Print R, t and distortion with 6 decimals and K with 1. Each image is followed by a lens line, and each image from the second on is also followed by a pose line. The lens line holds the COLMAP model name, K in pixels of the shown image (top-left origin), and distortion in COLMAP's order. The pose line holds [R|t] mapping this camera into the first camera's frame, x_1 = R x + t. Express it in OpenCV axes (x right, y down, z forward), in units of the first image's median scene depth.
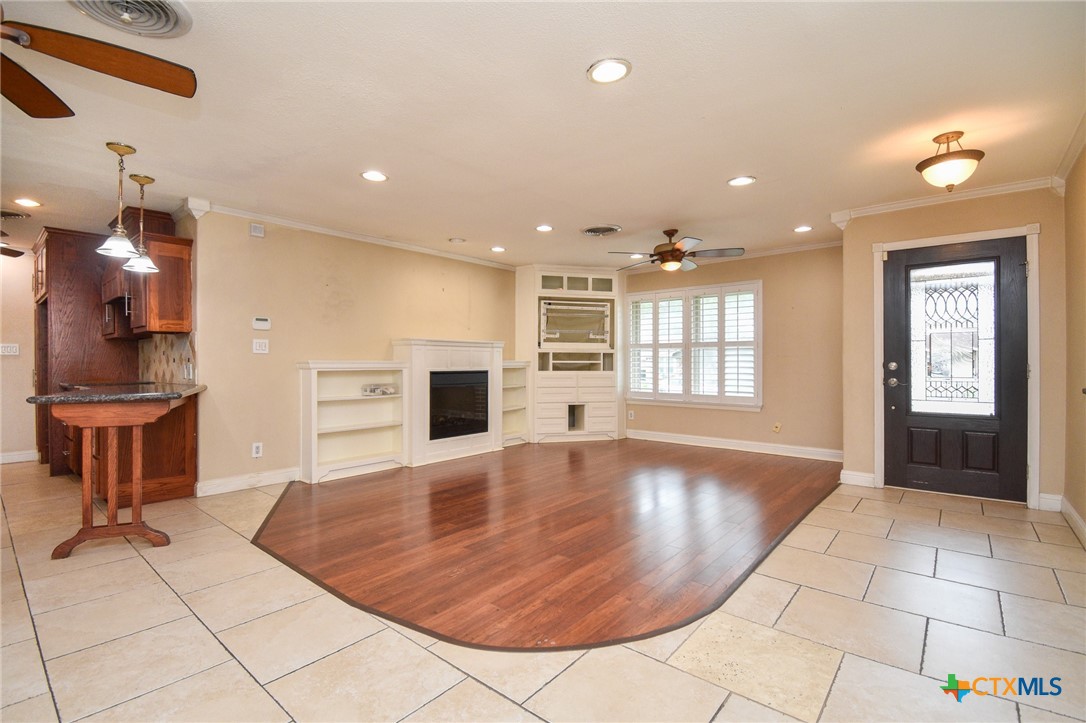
lens RADIAL K [[499.4, 0, 541.4], [0, 499.4, 364.0], [0, 0, 1]] dist [0.015898, -0.026216]
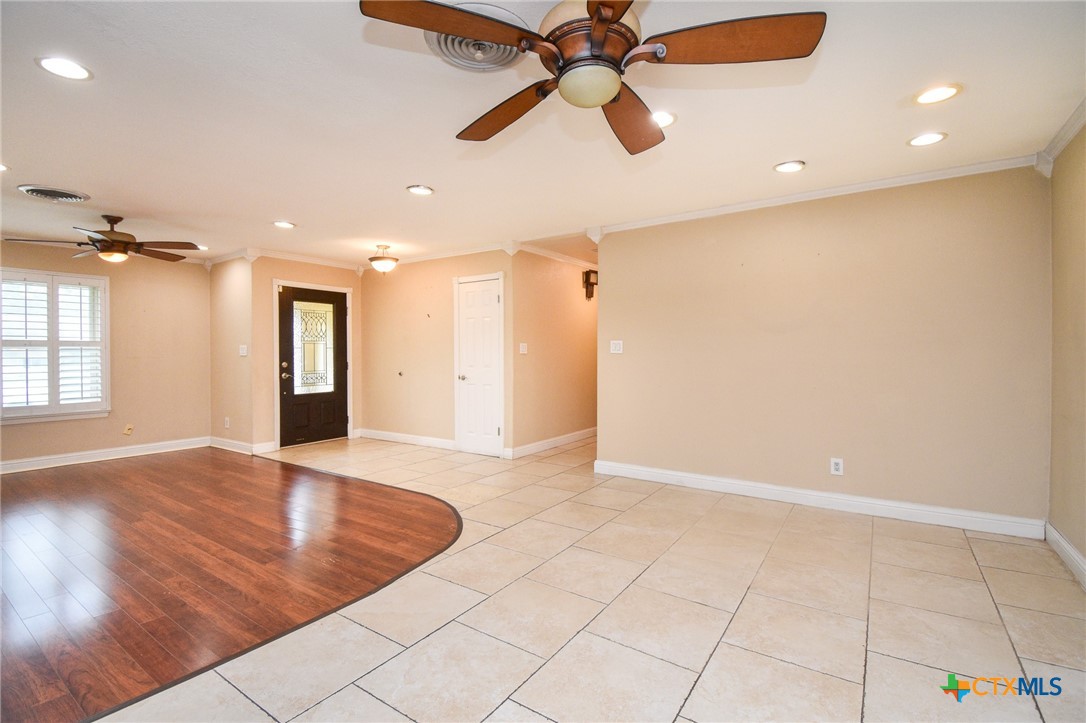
lens RADIAL K [[477.4, 0, 542.1], [0, 477.4, 350.5], [0, 0, 1]] dist [0.001757, -0.000052]
pose [[-0.103527, 0.010534, 0.994571, -0.661702], [0.012401, 0.999880, -0.009299, -0.012877], [-0.994549, 0.011371, -0.103645, 0.338232]]
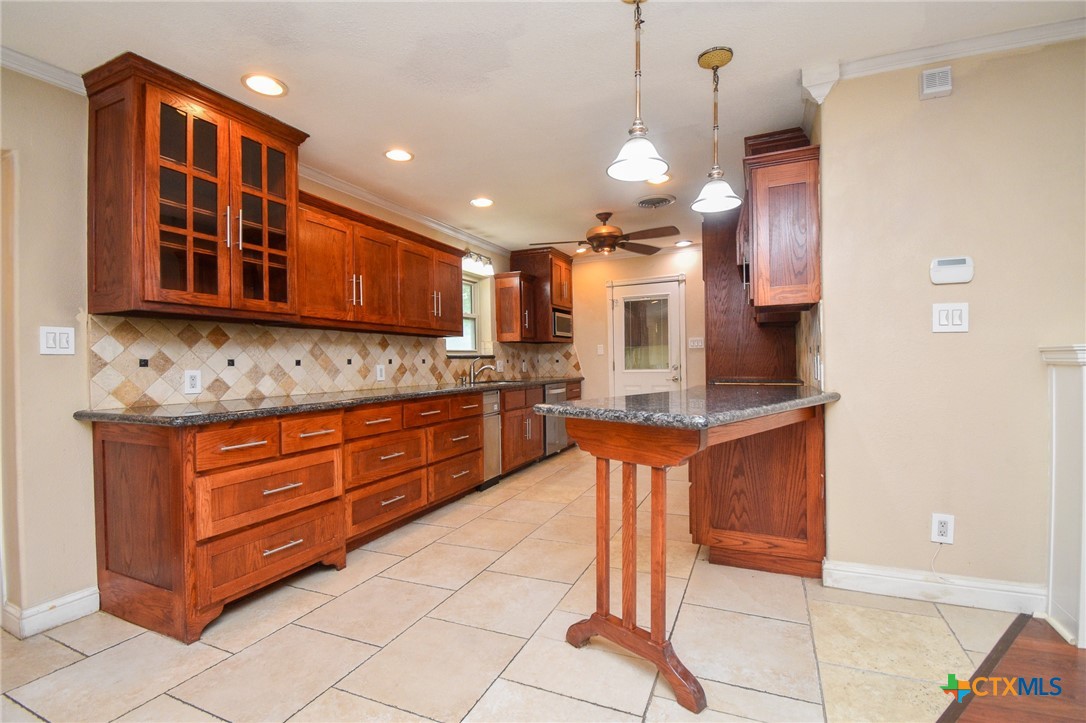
lens RADIAL K [[488.2, 0, 549.6], [0, 488.2, 360.1], [0, 0, 1]] dist [0.034518, -0.034537]
pose [[0.288252, 0.002475, -0.957551, -0.189726], [0.010649, 0.999927, 0.005790, -0.000831], [0.957495, -0.011866, 0.288205, 0.431723]]
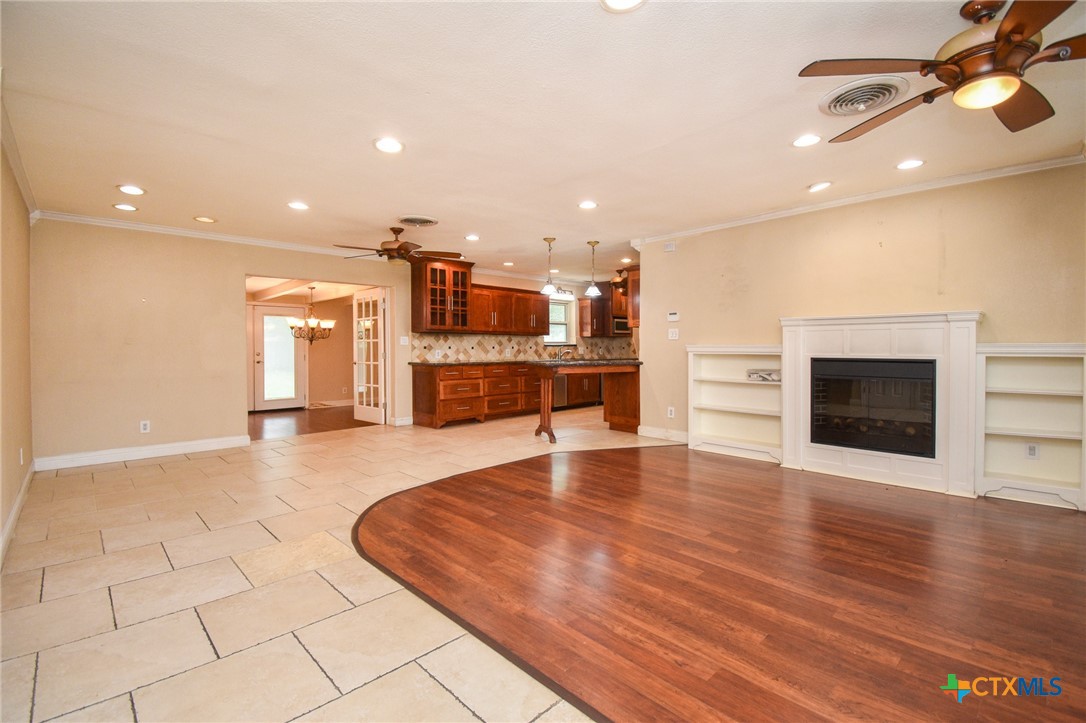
lens RADIAL K [[488.1, 0, 548.2], [0, 488.1, 349.5], [0, 0, 1]] dist [0.001198, -0.000015]
pose [[-0.097608, 0.012760, -0.995143, 0.663476], [0.002752, 0.999917, 0.012551, -0.011345], [0.995221, -0.001514, -0.097636, 0.703373]]
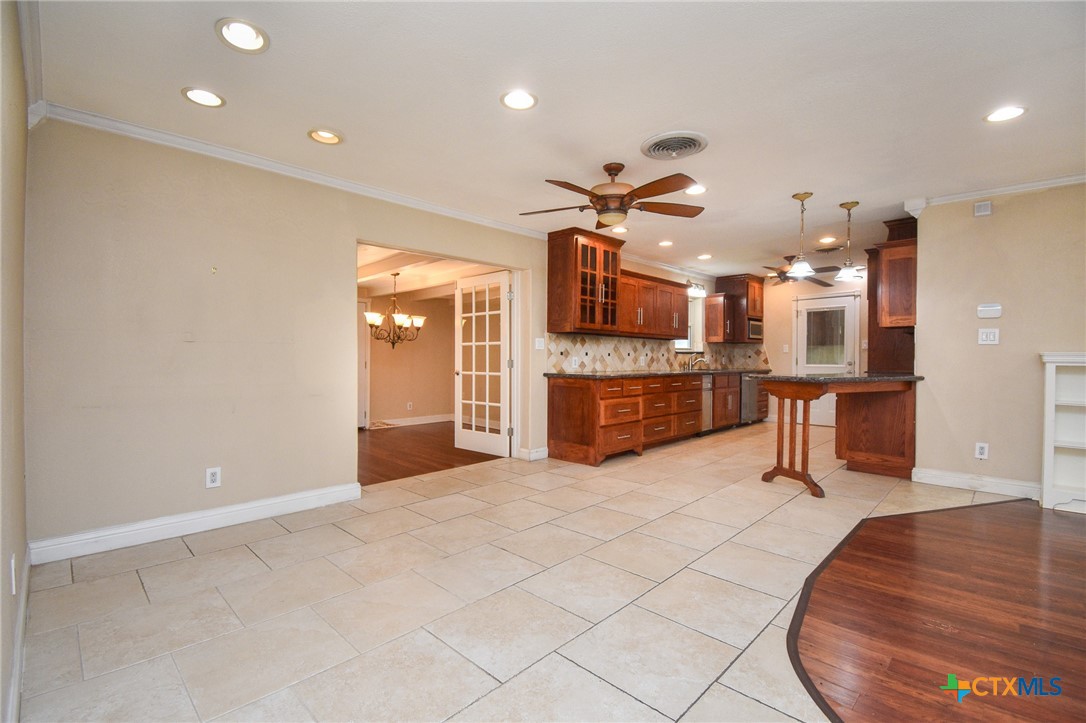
lens RADIAL K [[485.0, 0, 547.9], [0, 485.0, 362.0], [0, 0, 1]] dist [0.014617, -0.021938]
pose [[-0.064172, 0.021453, -0.997708, 0.320805], [-0.007887, 0.999727, 0.022004, -0.004175], [0.997908, 0.009281, -0.063985, 0.228632]]
